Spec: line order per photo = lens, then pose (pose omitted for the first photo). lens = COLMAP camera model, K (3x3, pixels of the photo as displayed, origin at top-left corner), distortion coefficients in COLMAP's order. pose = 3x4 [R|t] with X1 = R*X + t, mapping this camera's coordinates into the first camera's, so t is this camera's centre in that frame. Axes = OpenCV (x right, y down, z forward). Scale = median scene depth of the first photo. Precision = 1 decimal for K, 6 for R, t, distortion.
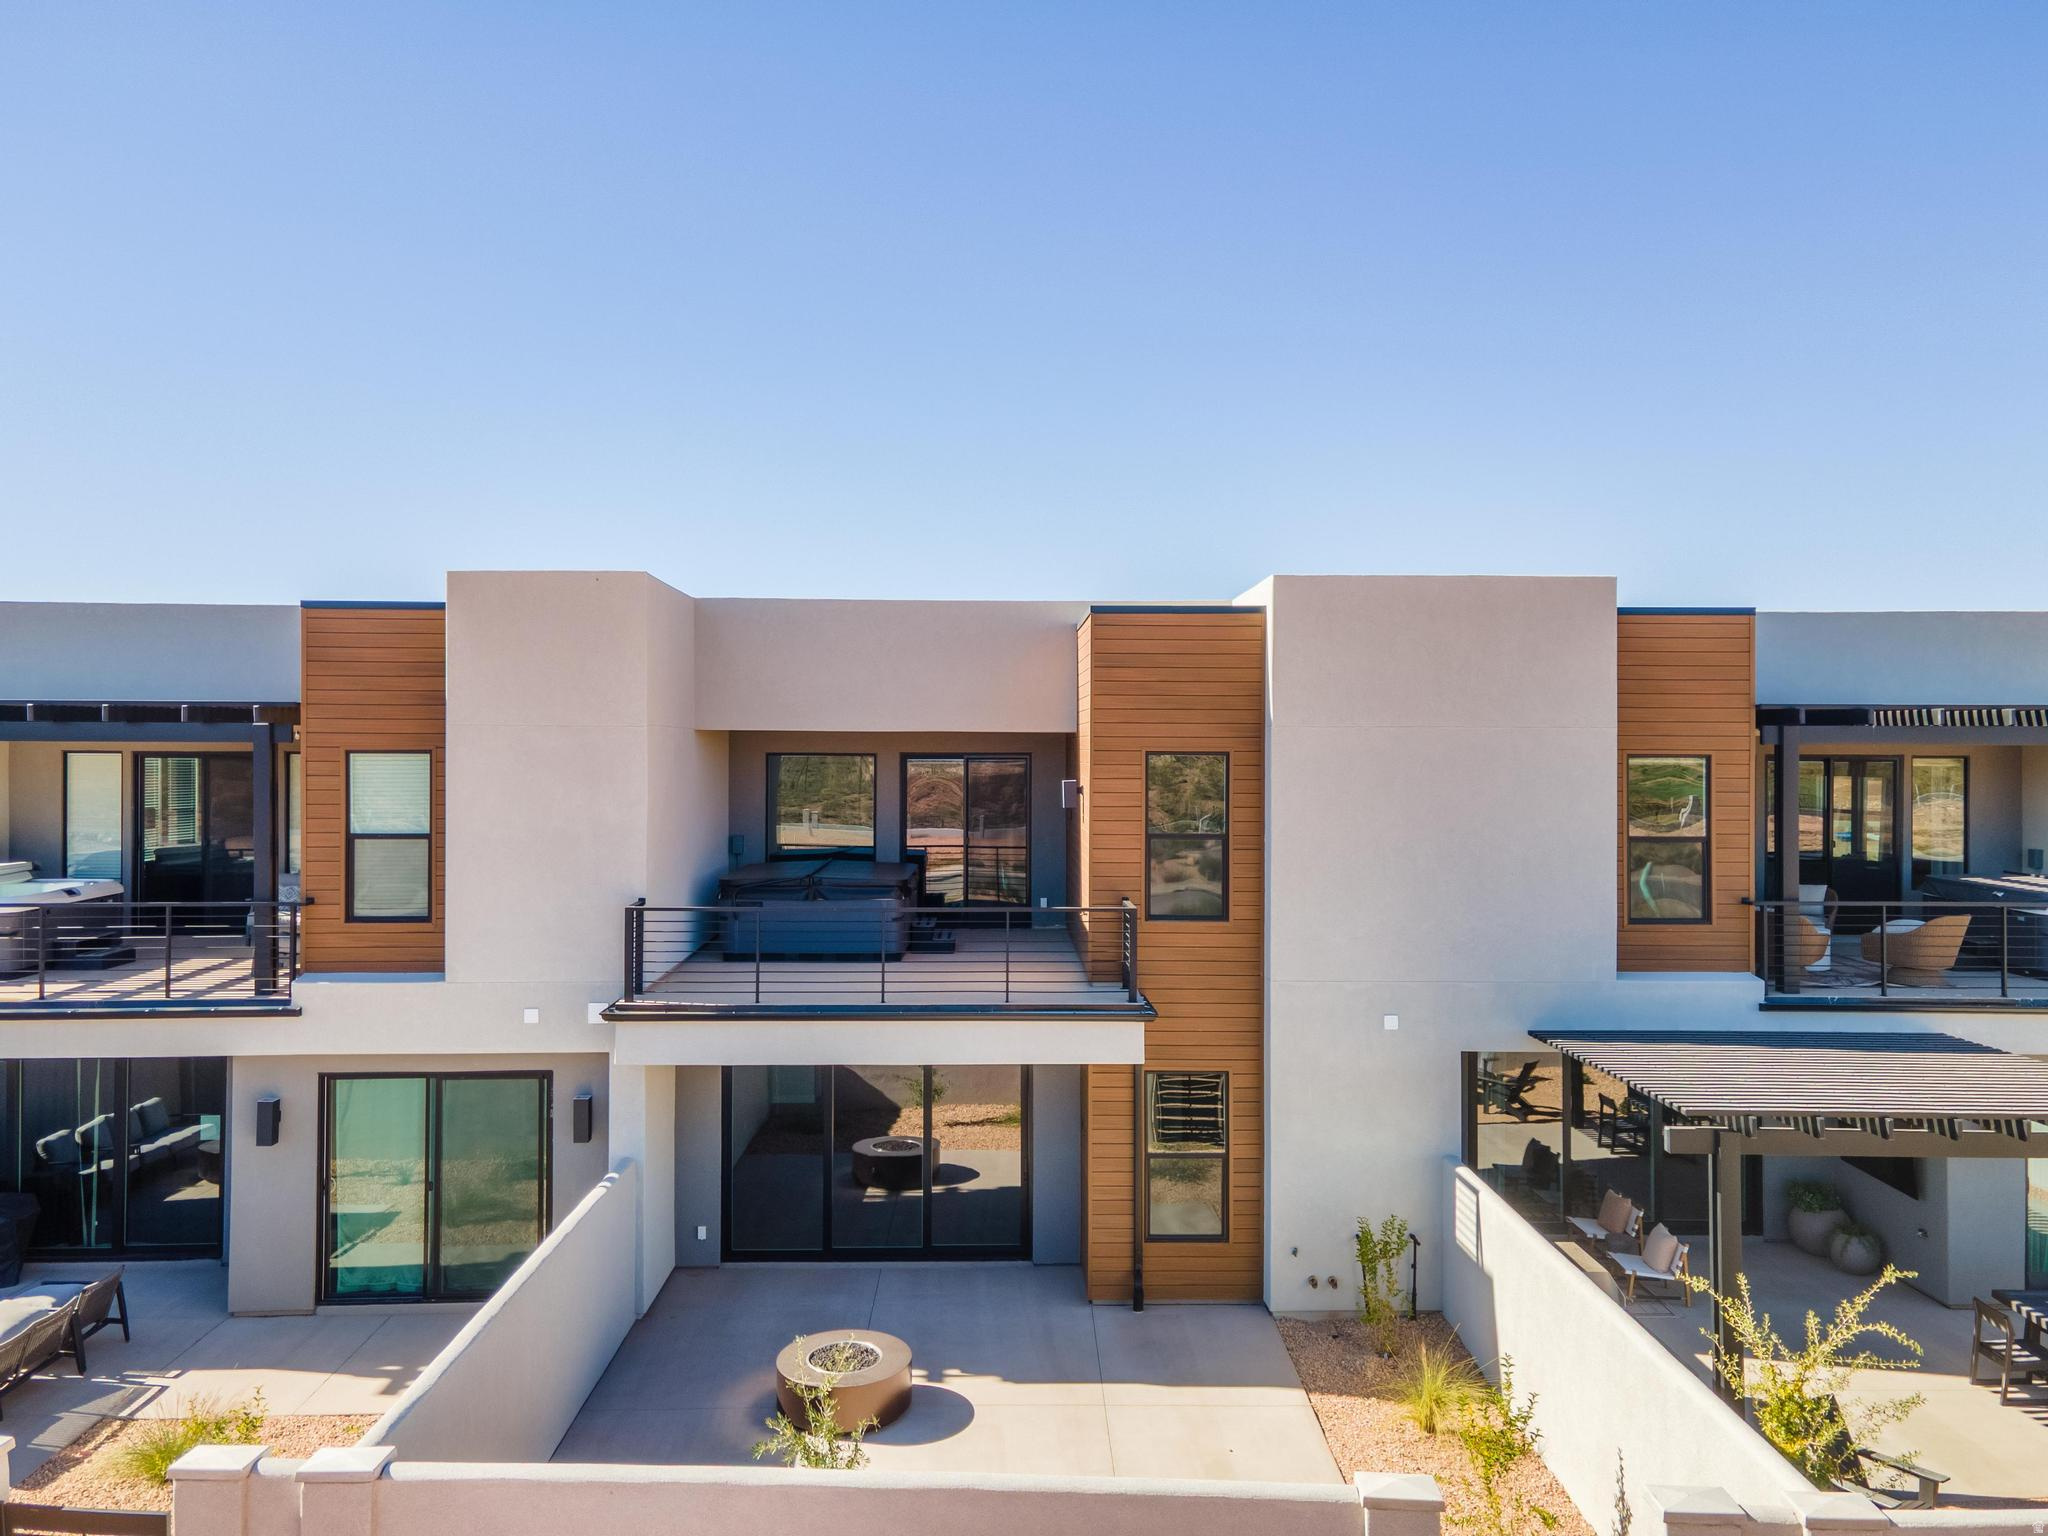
lens RADIAL K [[1487.4, 0, 1028.0], [0, 1487.4, 757.6], [0, 0, 1]] dist [0.034912, -0.001994]
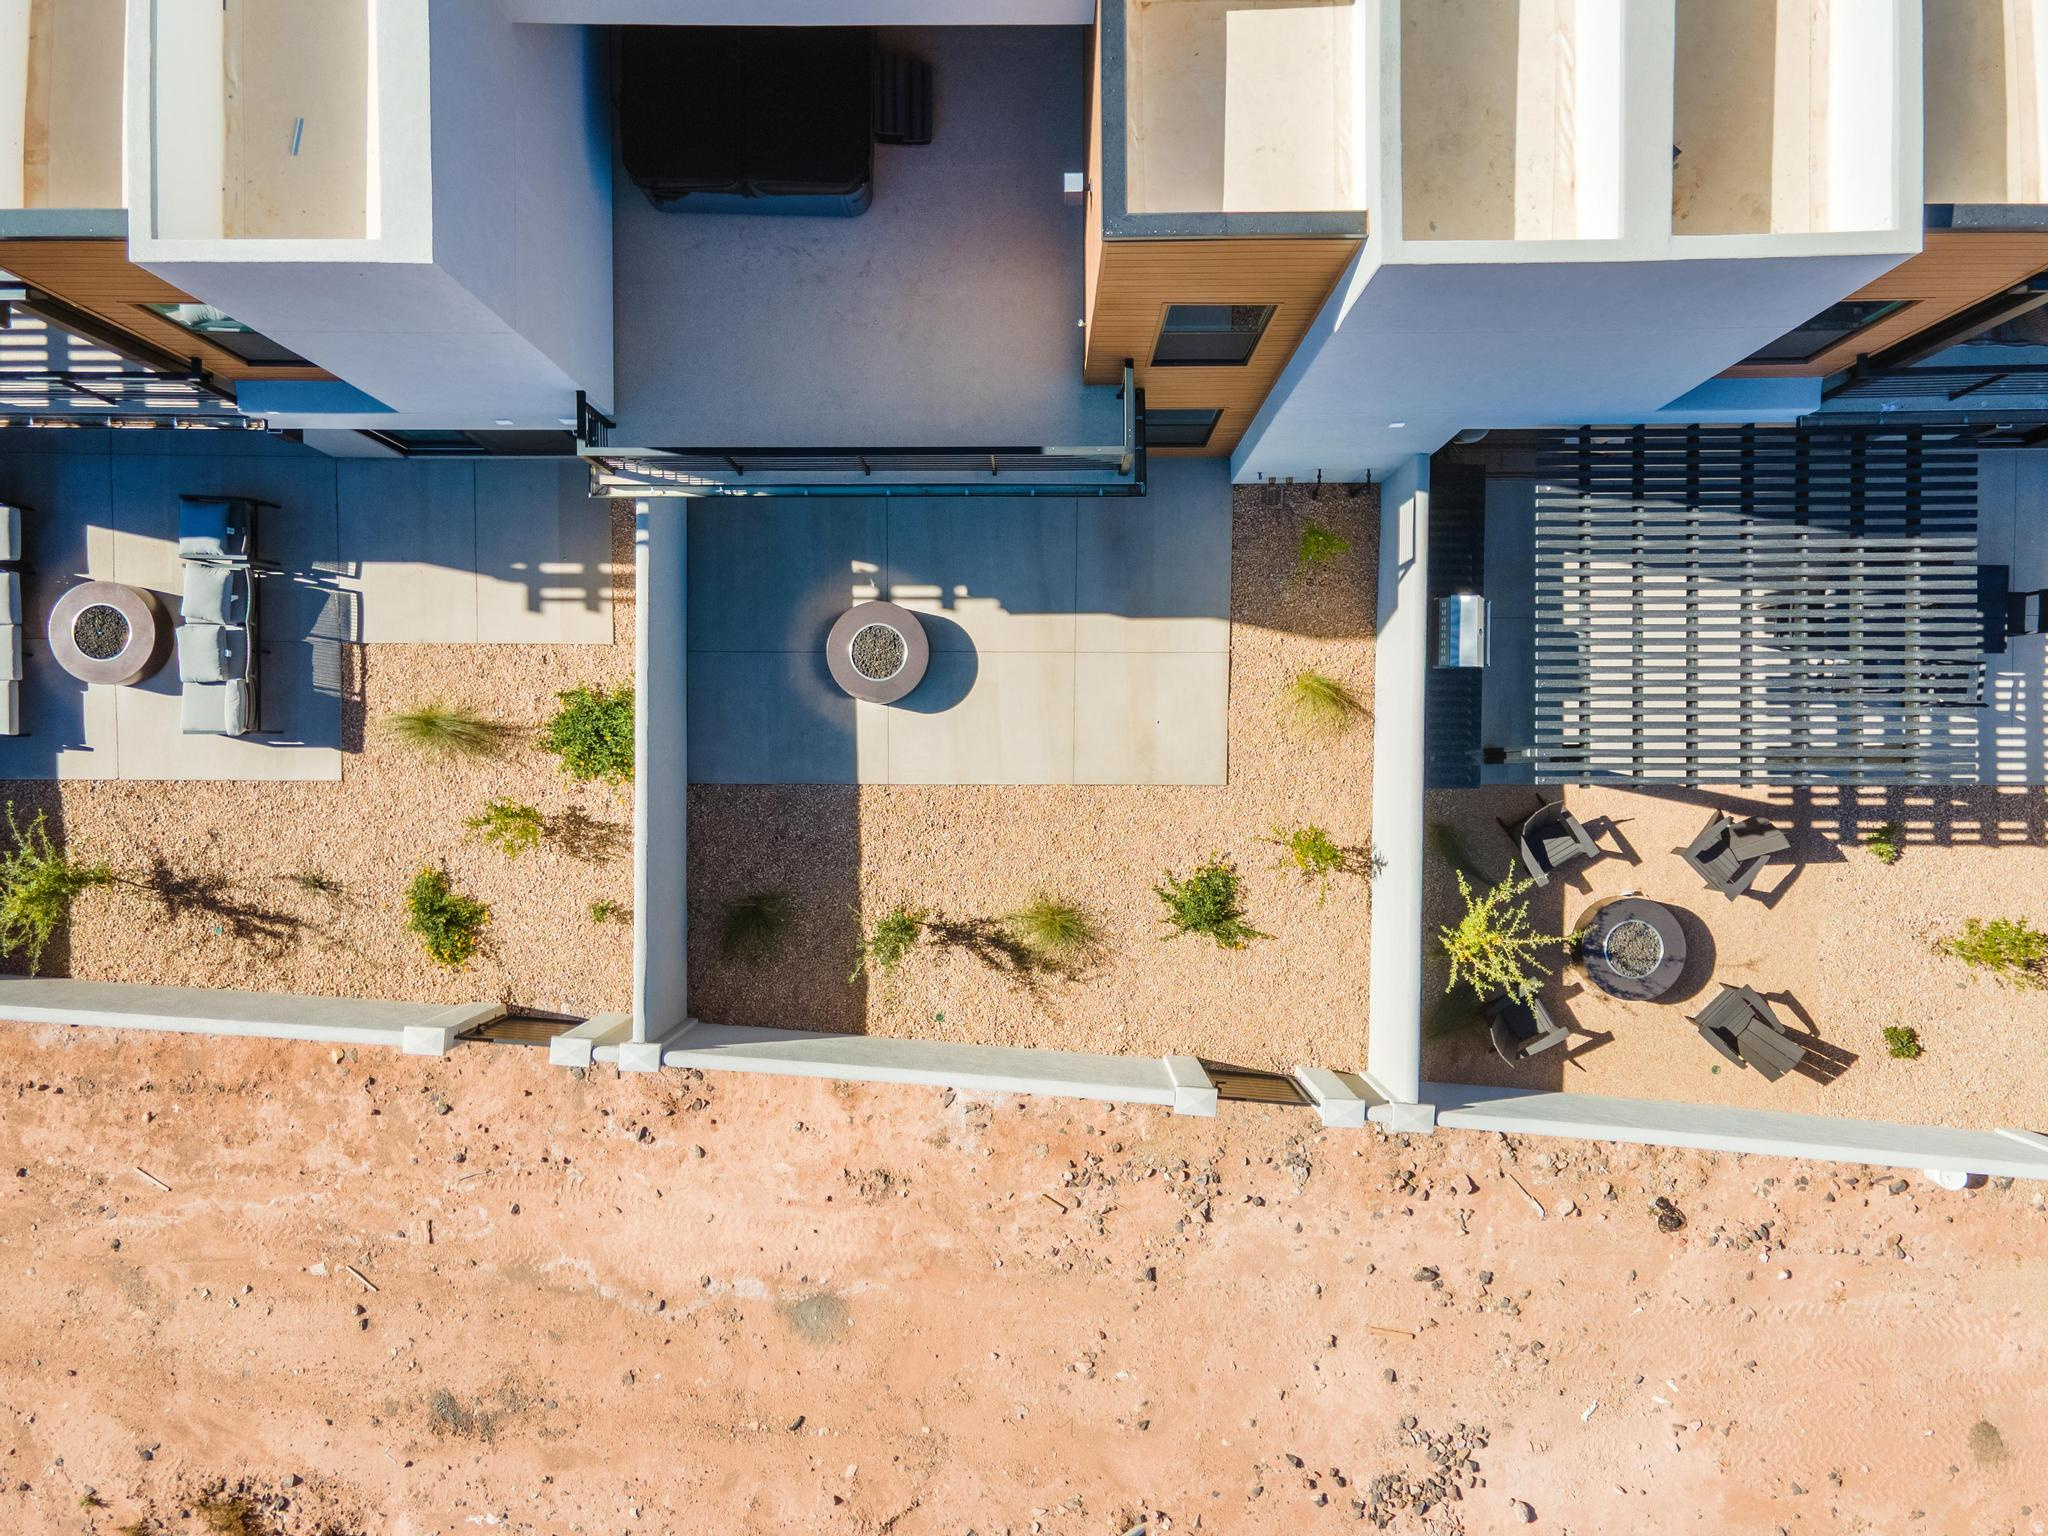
lens RADIAL K [[1487.4, 0, 1028.0], [0, 1487.4, 757.6], [0, 0, 1]] dist [0.034912, -0.001994]
pose [[0.999569, 0.024026, -0.016889, 0.028728], [0.016629, 0.010984, 0.999801, -0.766705], [0.024207, -0.999651, 0.010579, 0.759216]]
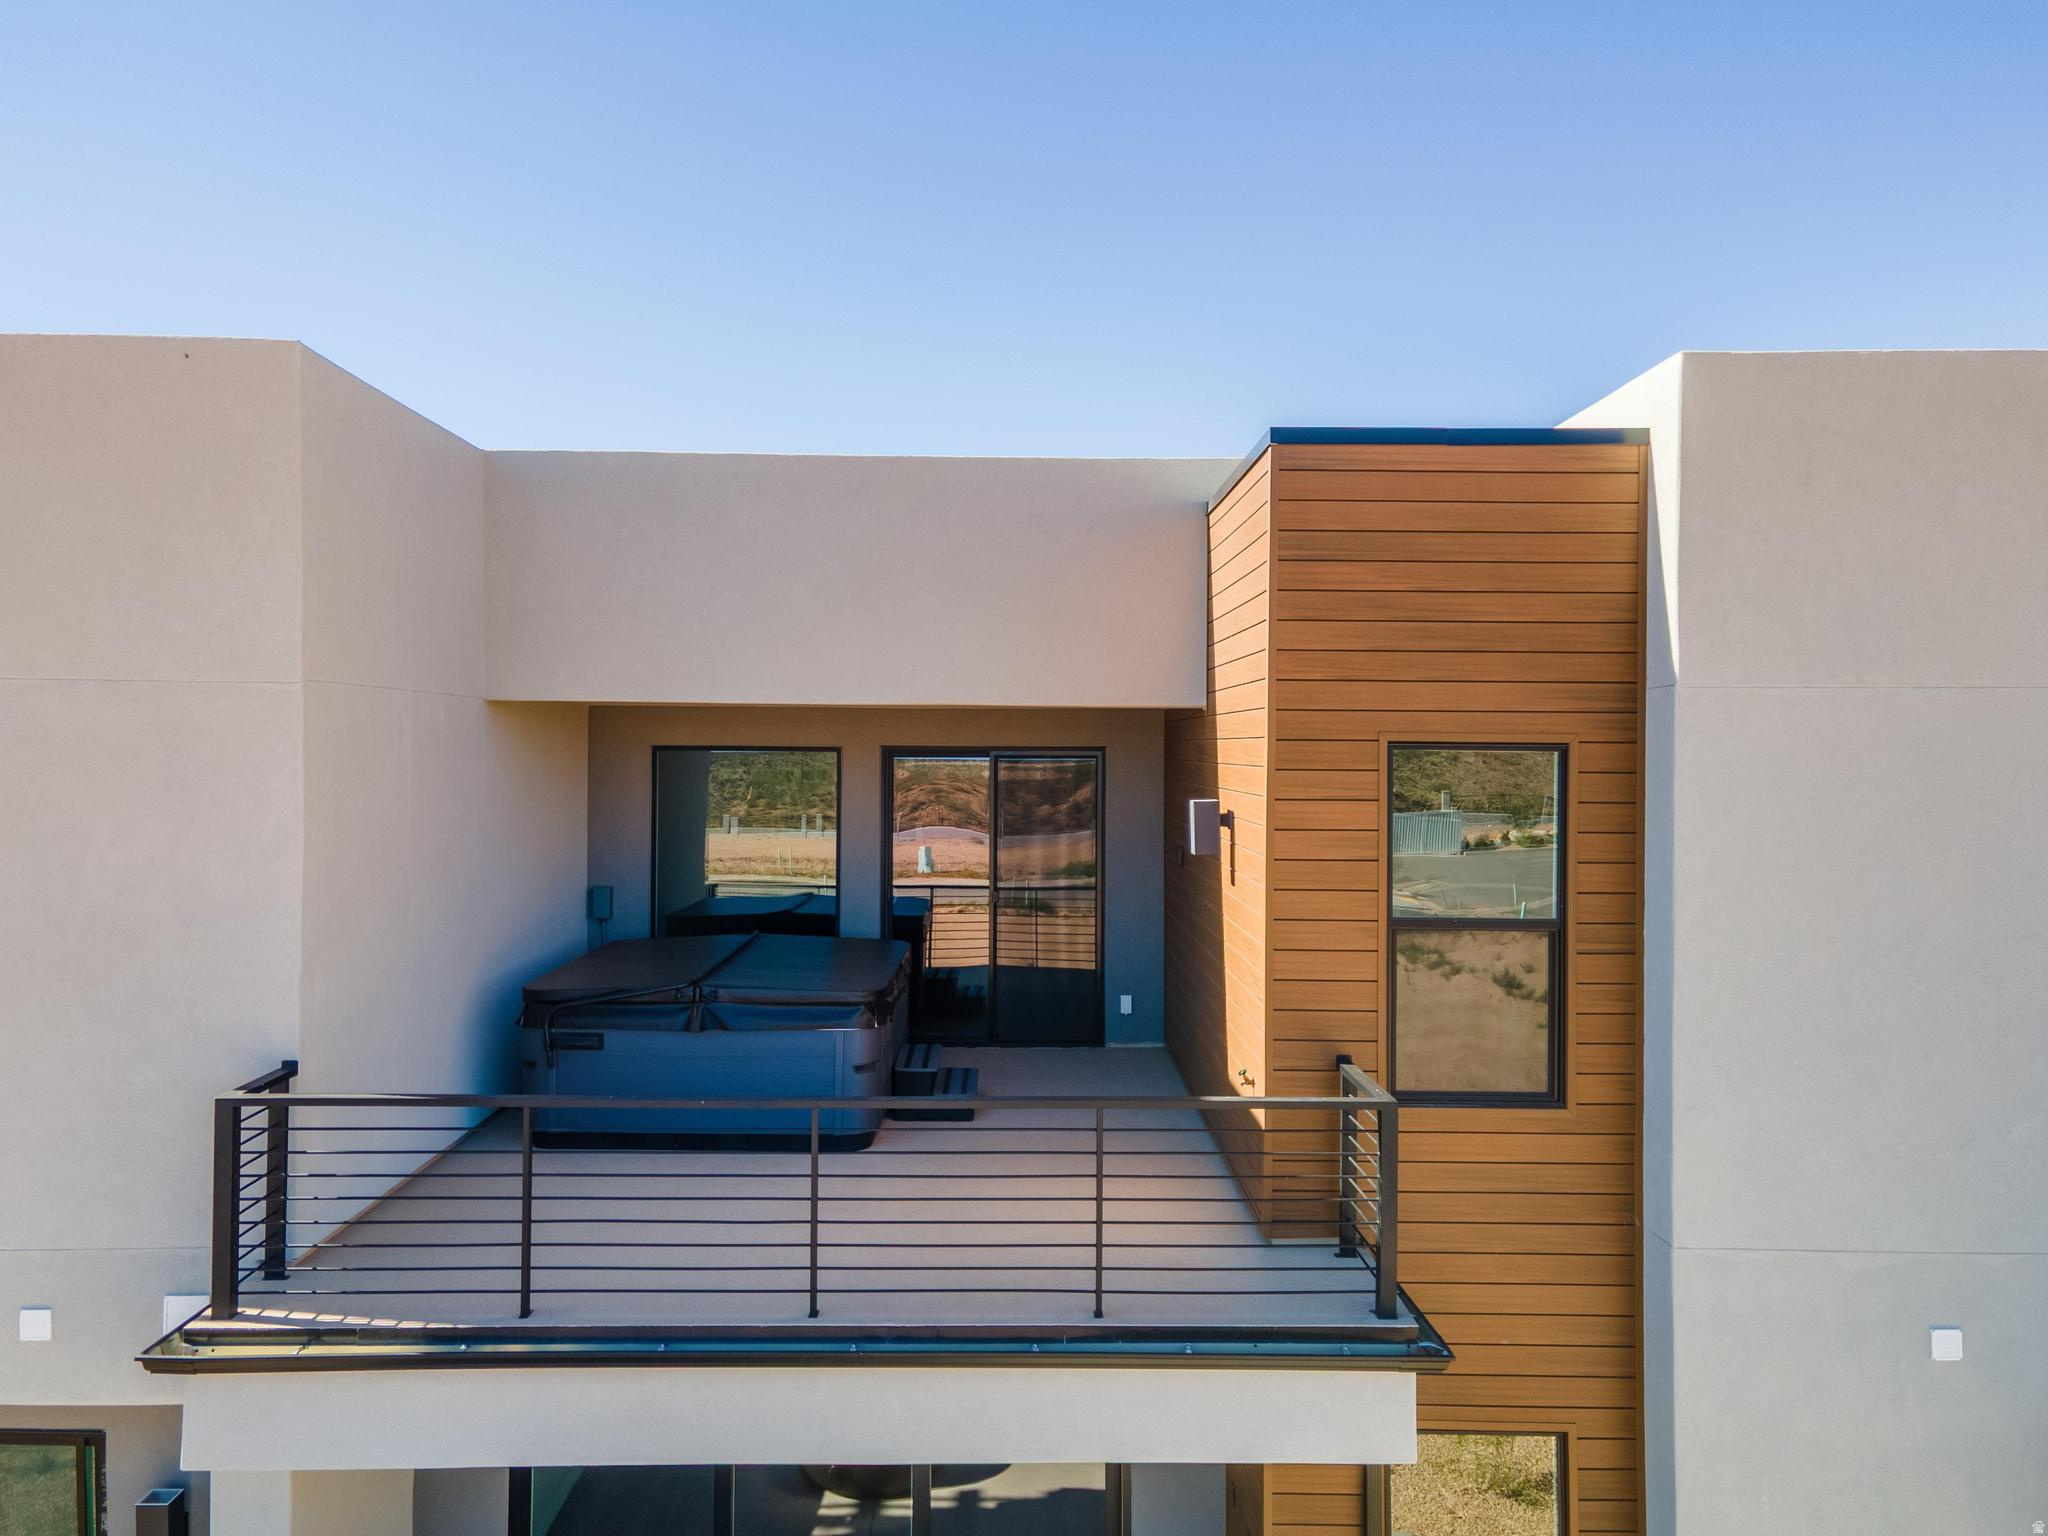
lens RADIAL K [[1487.4, 0, 1028.0], [0, 1487.4, 757.6], [0, 0, 1]] dist [0.034912, -0.001994]
pose [[0.999938, 0.002439, -0.010833, -0.028147], [-0.002427, 0.999996, 0.001137, 0.000357], [0.010836, -0.001110, 0.999941, 0.534186]]
